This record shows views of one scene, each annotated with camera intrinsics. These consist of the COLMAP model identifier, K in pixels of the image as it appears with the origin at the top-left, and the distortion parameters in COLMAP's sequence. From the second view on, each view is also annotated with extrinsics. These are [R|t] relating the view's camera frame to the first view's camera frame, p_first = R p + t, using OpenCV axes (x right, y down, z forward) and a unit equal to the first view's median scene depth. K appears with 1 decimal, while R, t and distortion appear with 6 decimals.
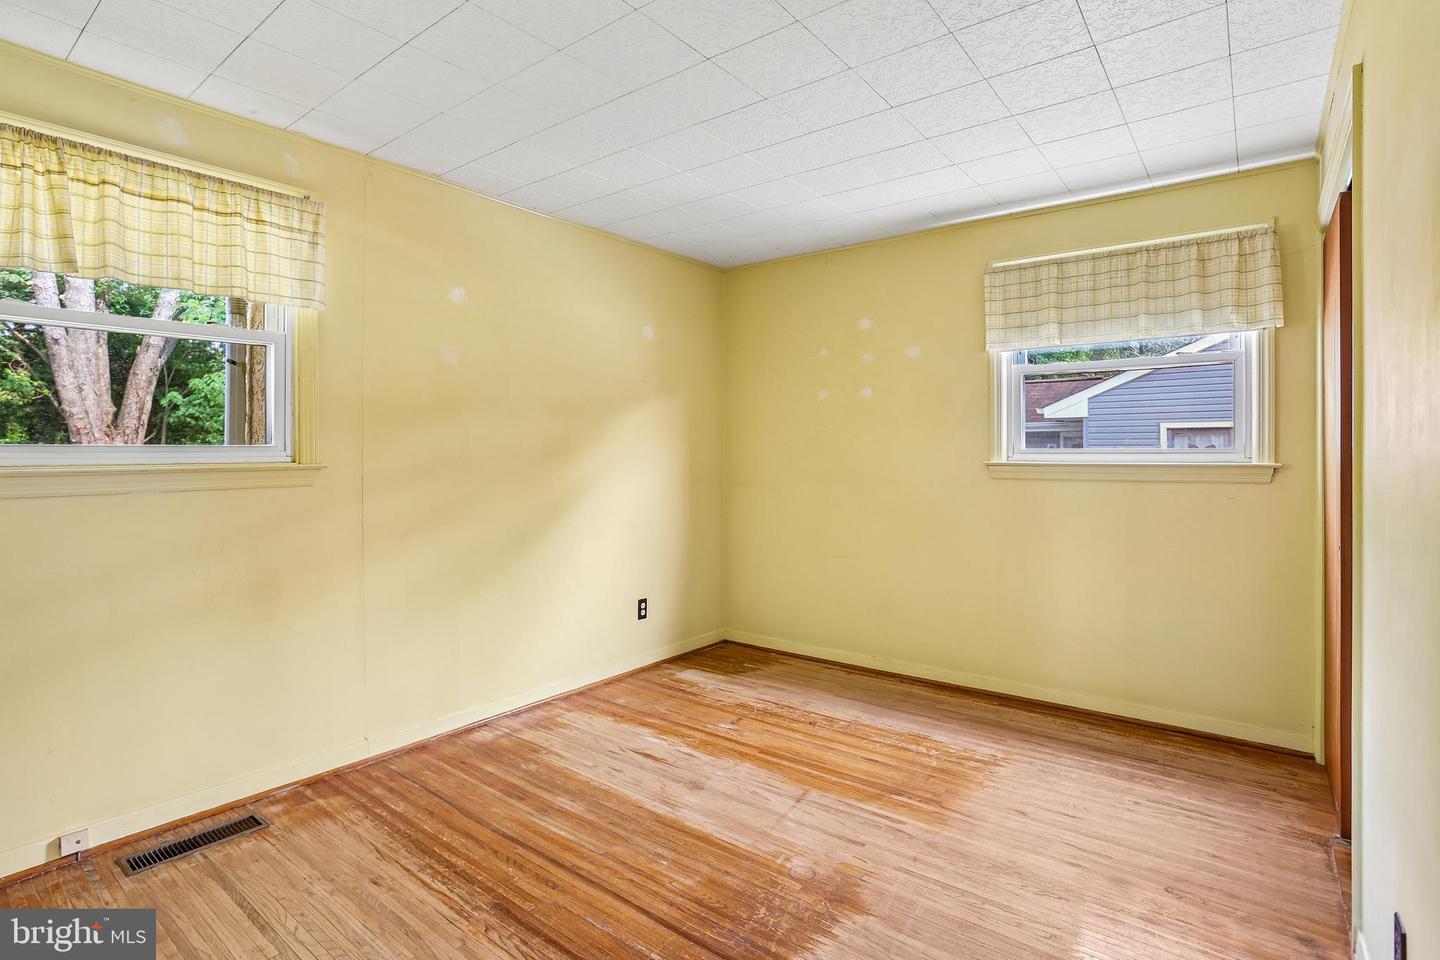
lens RADIAL K [[715.3, 0, 698.4], [0, 715.3, 459.0], [0, 0, 1]] dist [-0.071751, 0.034070]
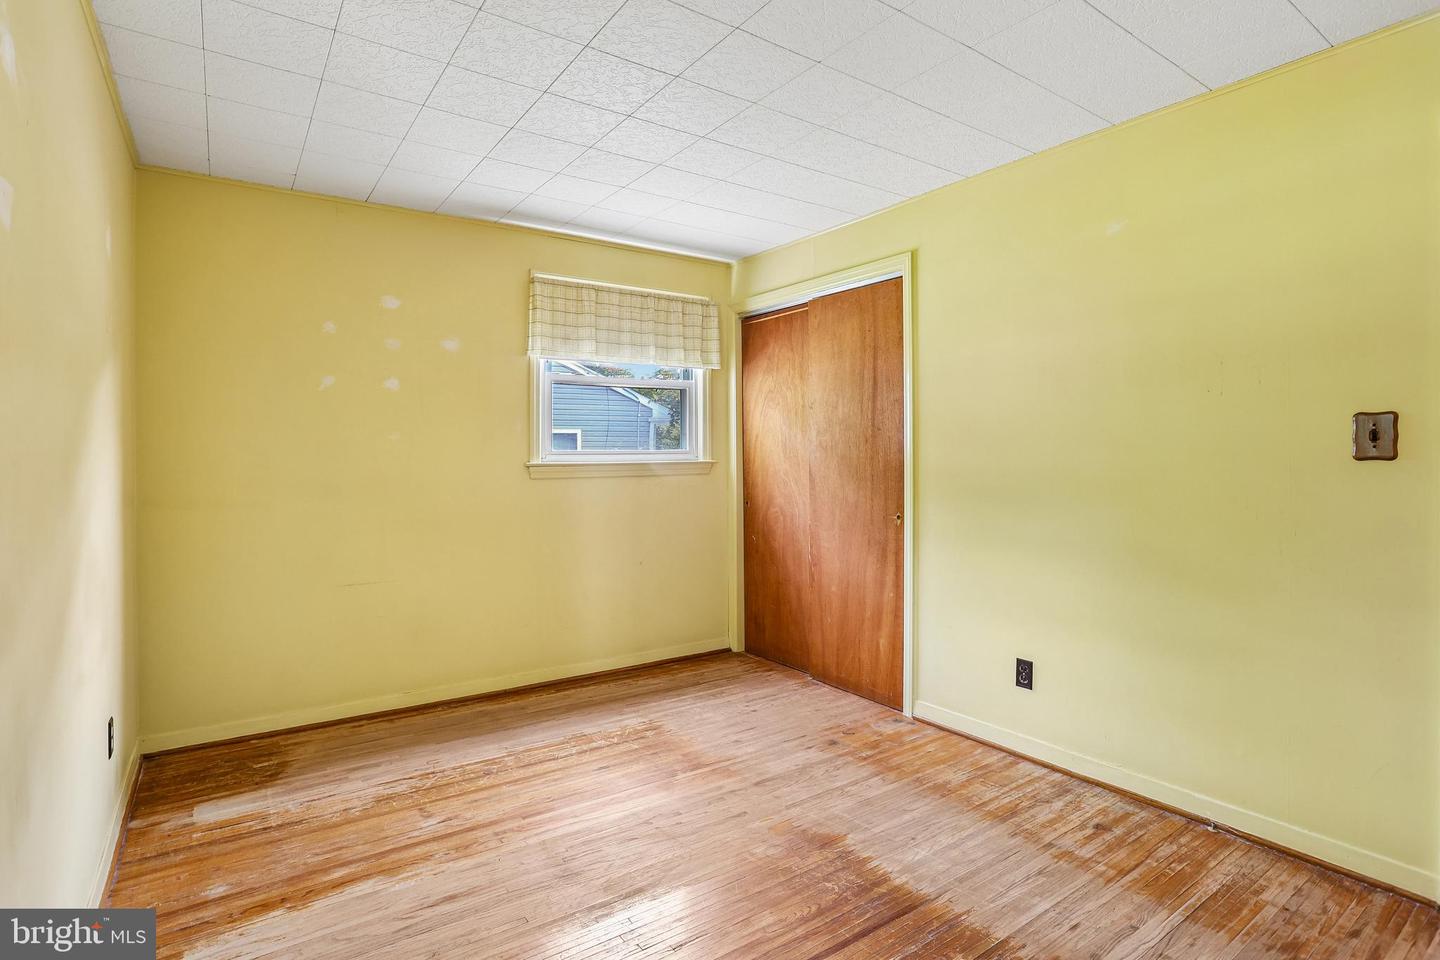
lens RADIAL K [[715.3, 0, 698.4], [0, 715.3, 459.0], [0, 0, 1]] dist [-0.071751, 0.034070]
pose [[0.300560, -0.007909, 0.953730, -0.584987], [0.014074, 0.999894, 0.003857, -0.003038], [-0.953659, 0.012264, 0.300640, 0.519961]]
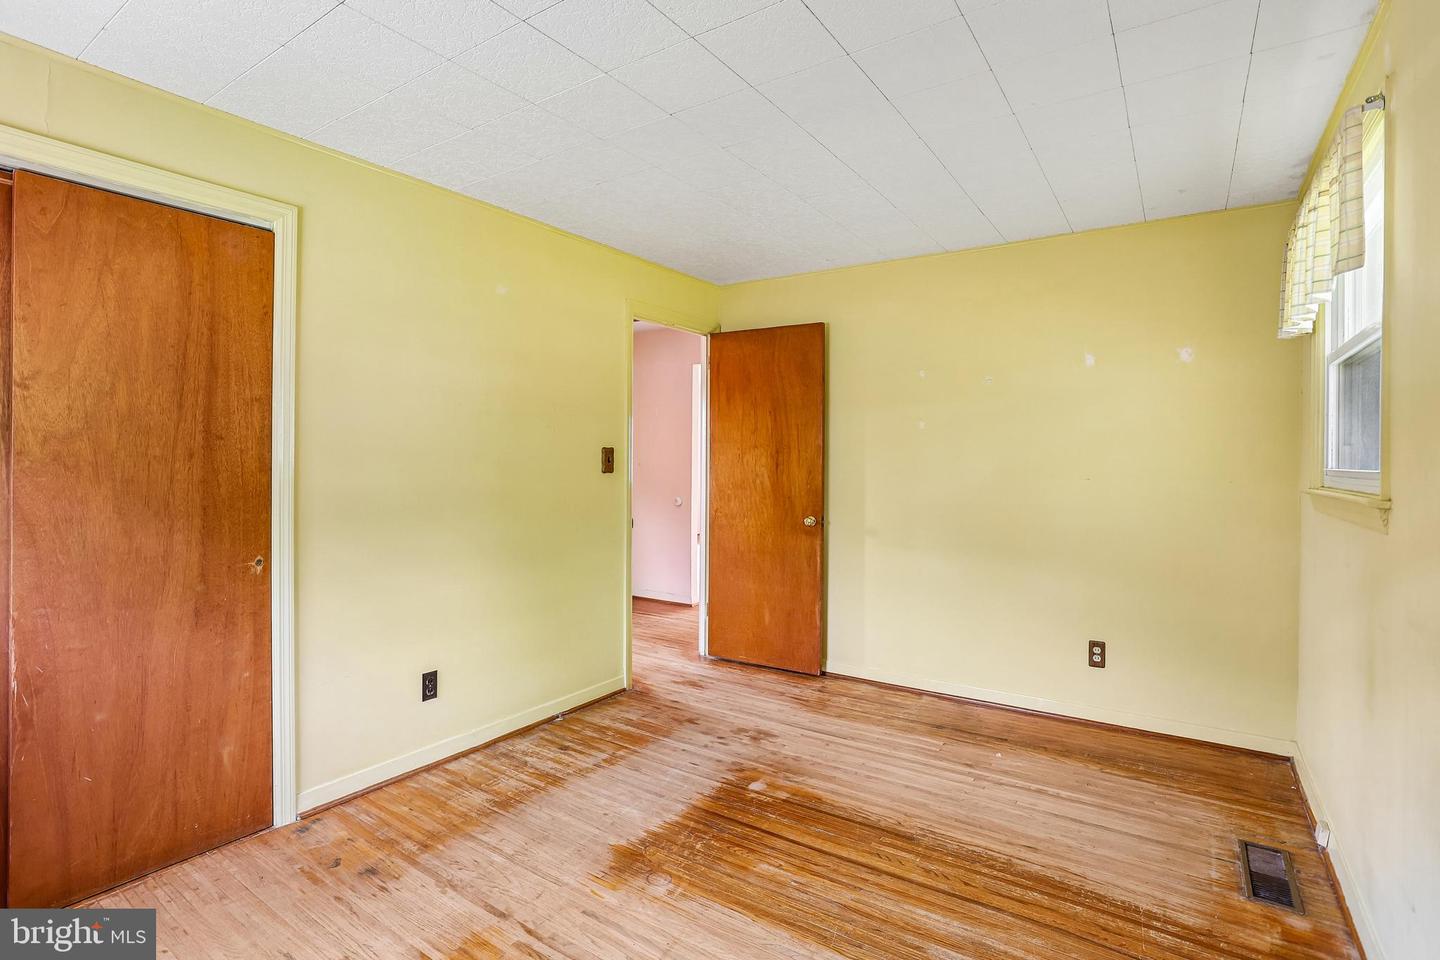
lens RADIAL K [[715.3, 0, 698.4], [0, 715.3, 459.0], [0, 0, 1]] dist [-0.071751, 0.034070]
pose [[-0.998089, -0.005920, -0.061511, 0.103970], [-0.006579, 0.999923, 0.010516, -0.029749], [0.061444, 0.010901, -0.998051, 1.343366]]
